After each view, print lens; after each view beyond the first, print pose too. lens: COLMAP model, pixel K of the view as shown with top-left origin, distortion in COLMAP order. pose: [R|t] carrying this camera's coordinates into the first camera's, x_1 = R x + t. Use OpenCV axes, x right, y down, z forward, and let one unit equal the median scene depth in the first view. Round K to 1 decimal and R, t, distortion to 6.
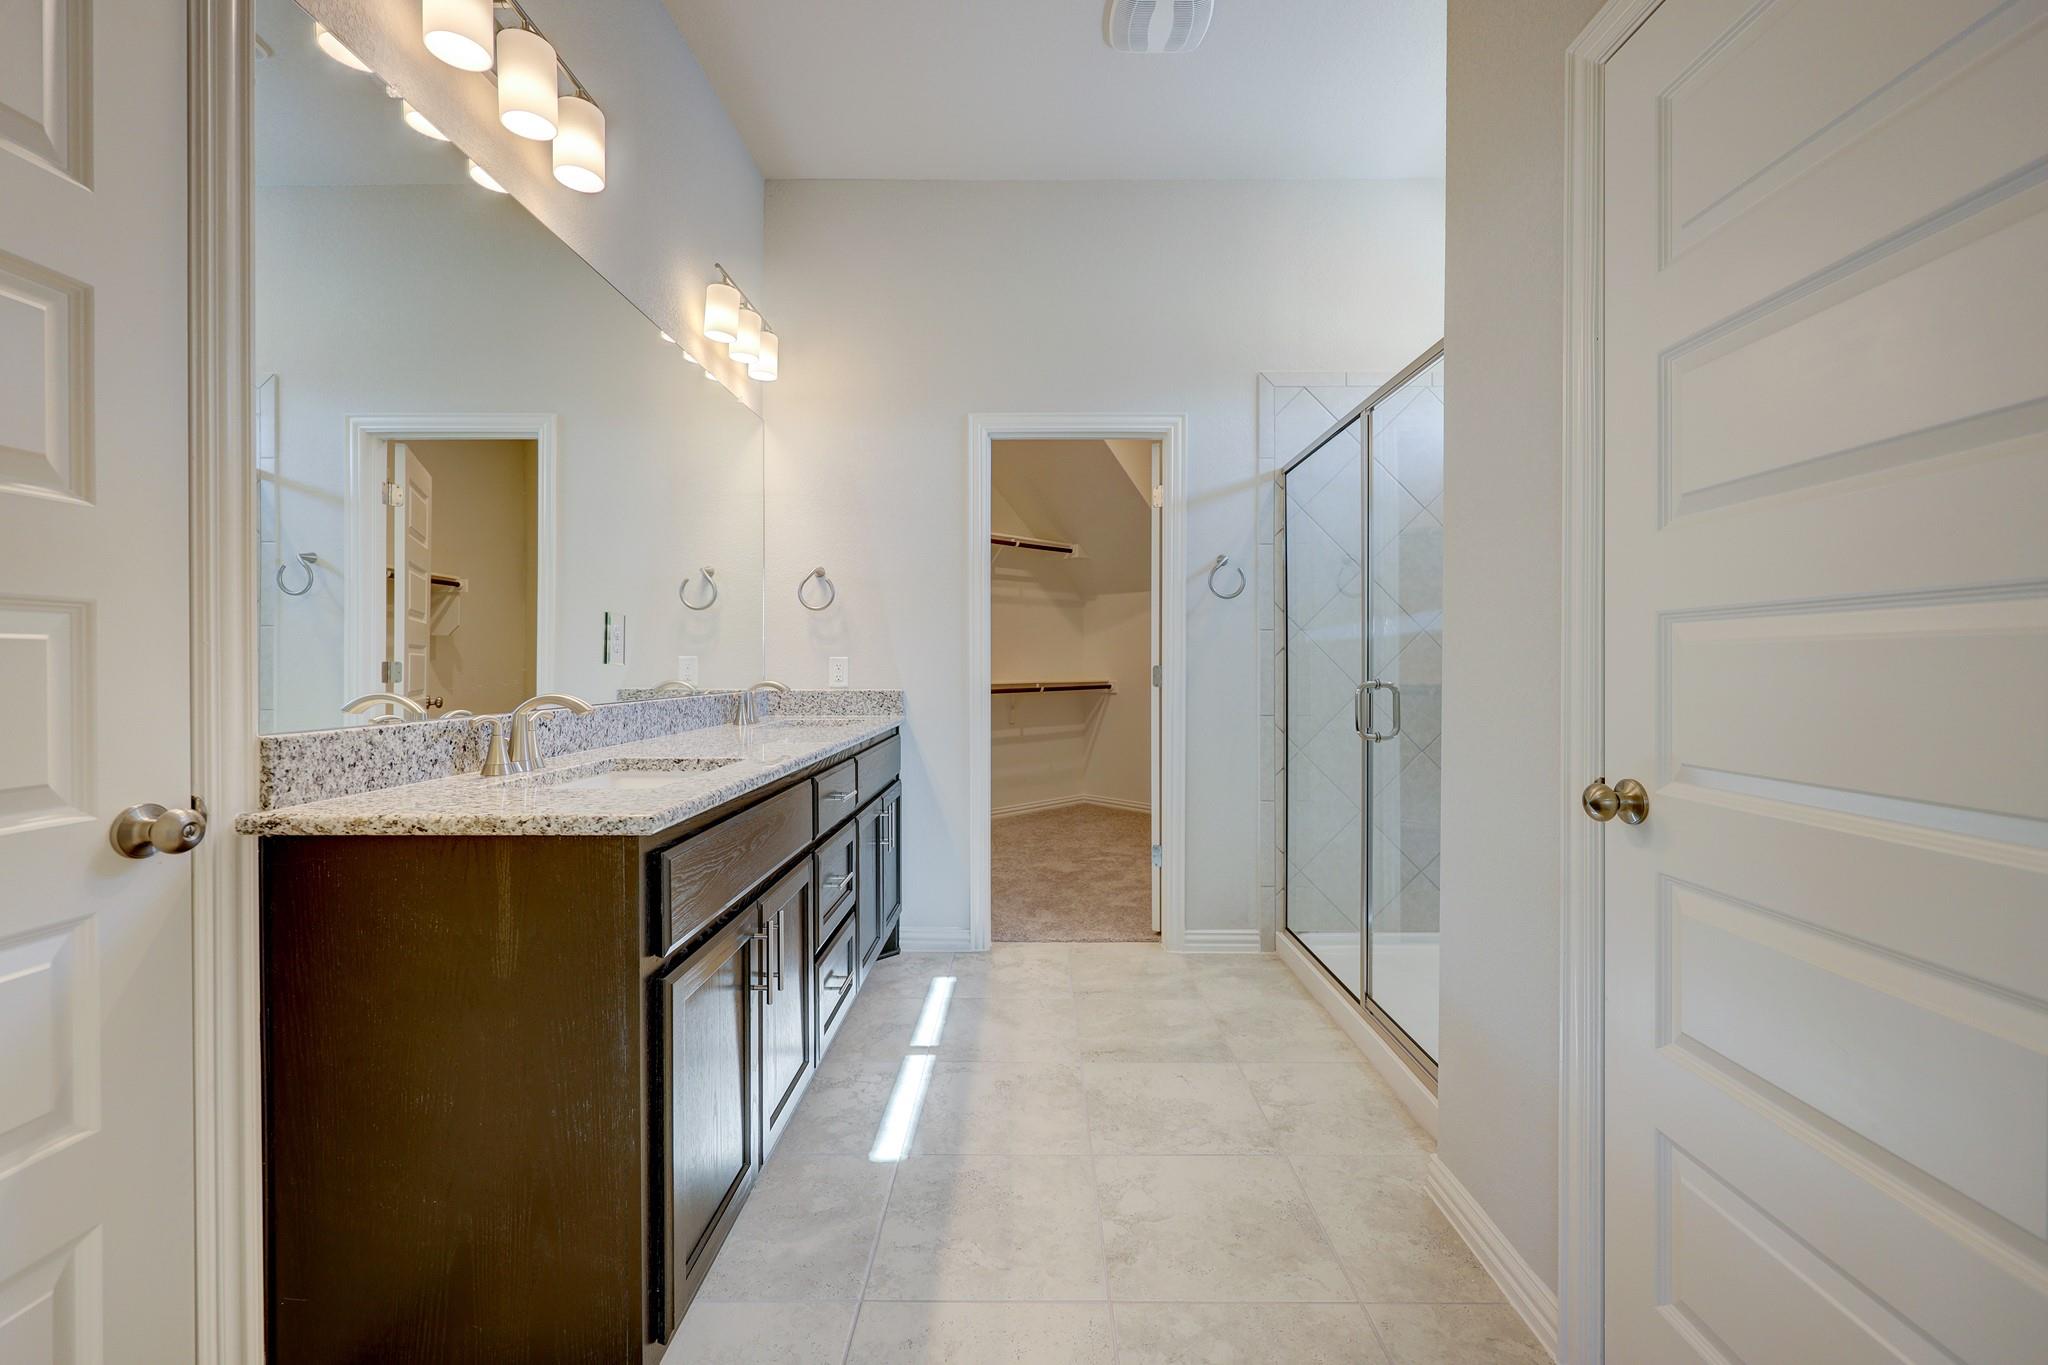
lens RADIAL K [[836.7, 0, 1048.8], [0, 836.7, 678.1], [0, 0, 1]] dist [0.001137, 0.000064]
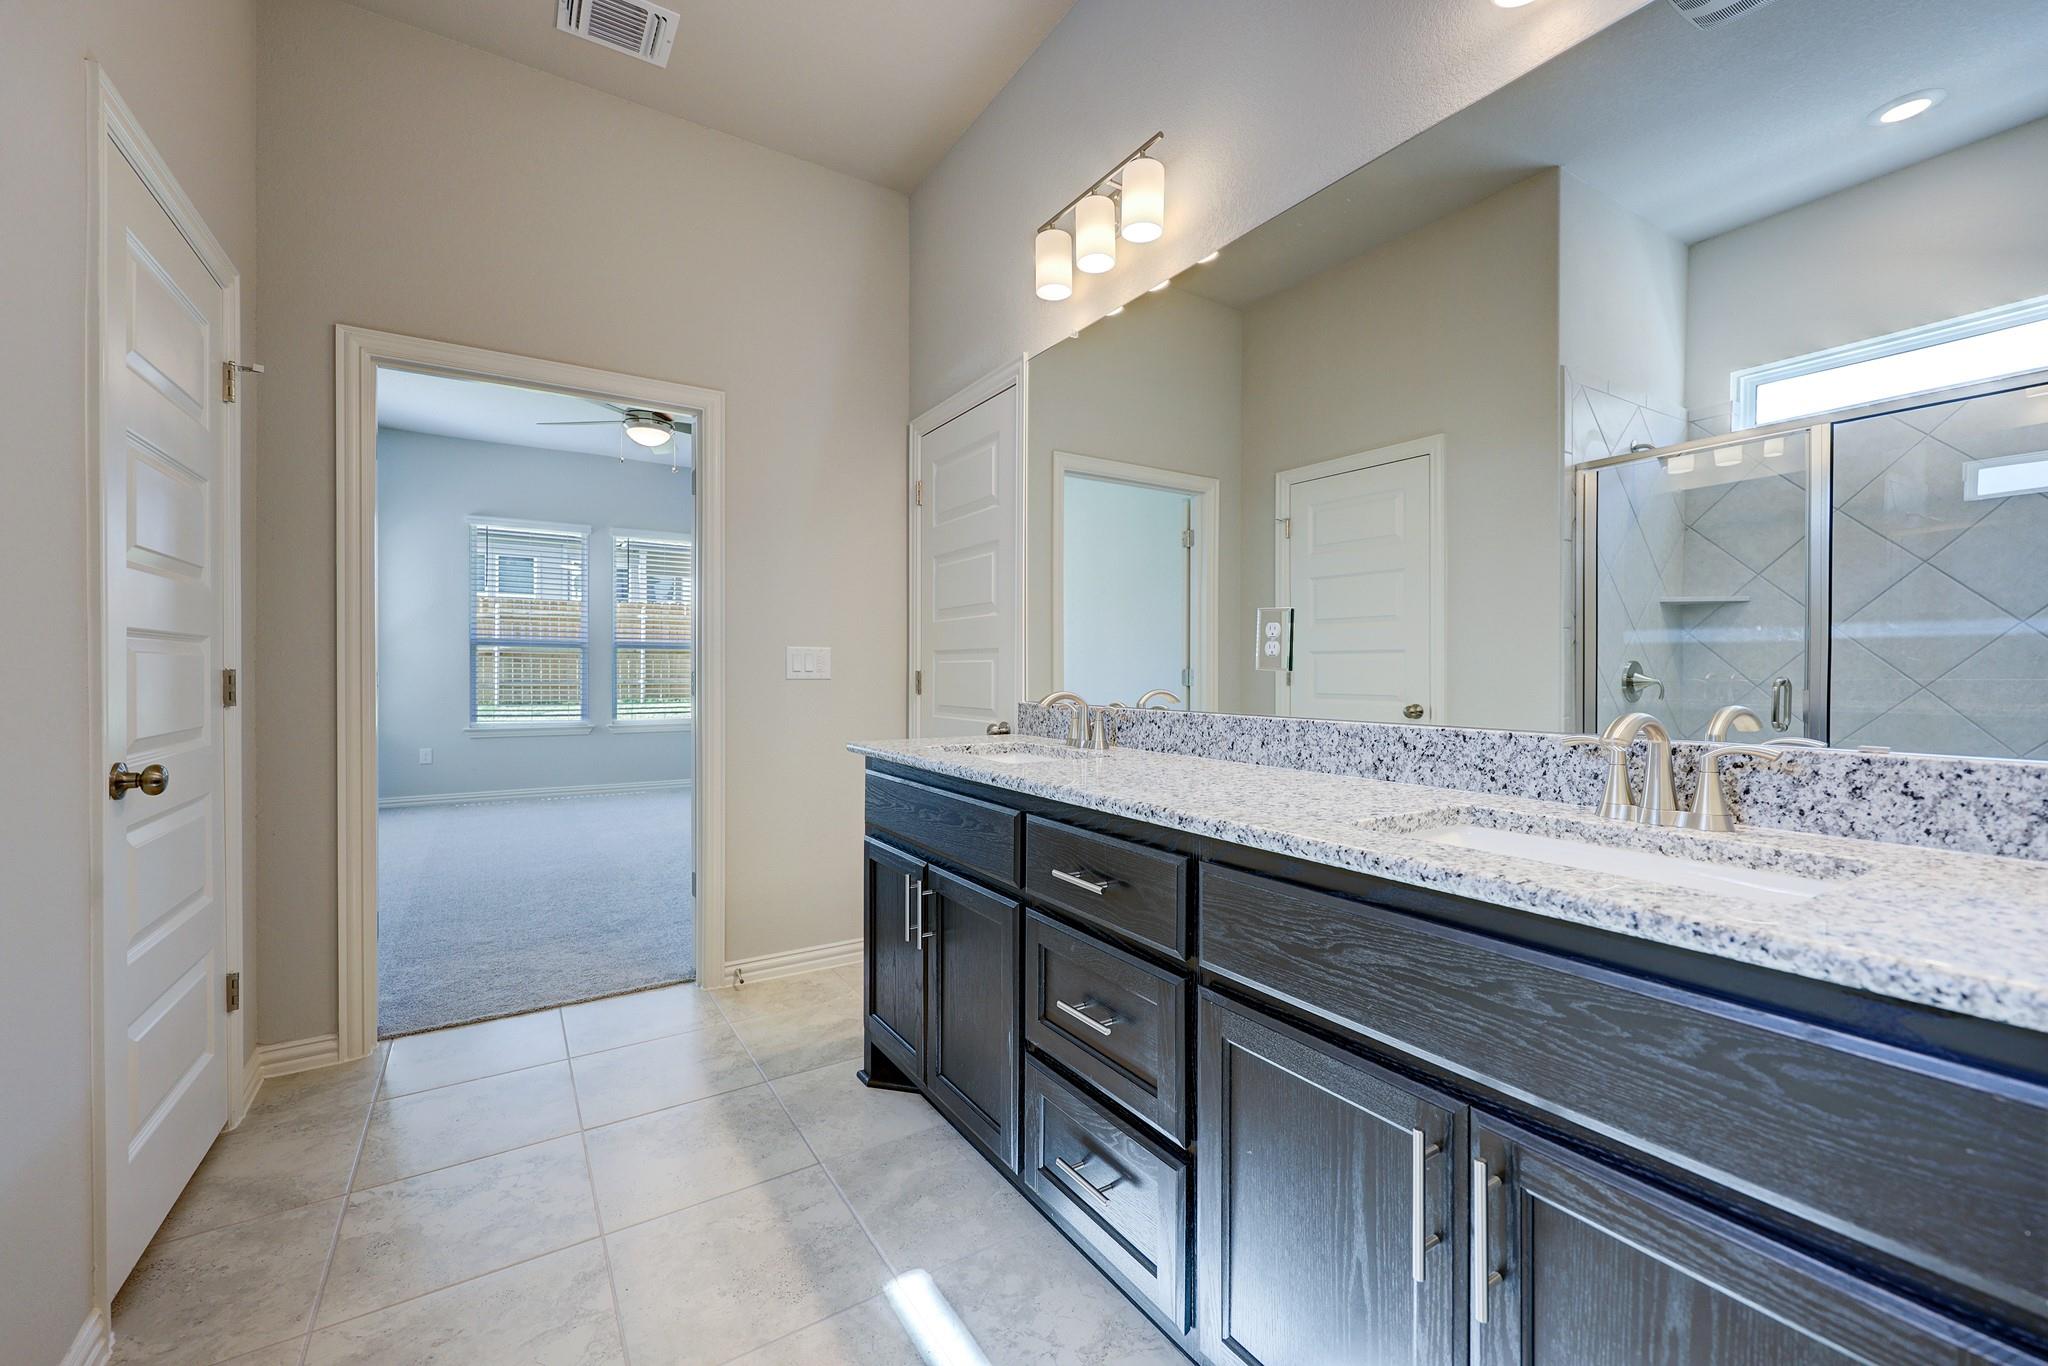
lens RADIAL K [[813.4, 0, 1032.8], [0, 813.4, 676.4], [0, 0, 1]] dist [0.002137, 0.000181]
pose [[-0.845124, 0.001331, -0.534568, 0.143000], [-0.011043, 0.999740, 0.019949, -0.028705], [0.534456, 0.022762, -0.844890, 1.881340]]
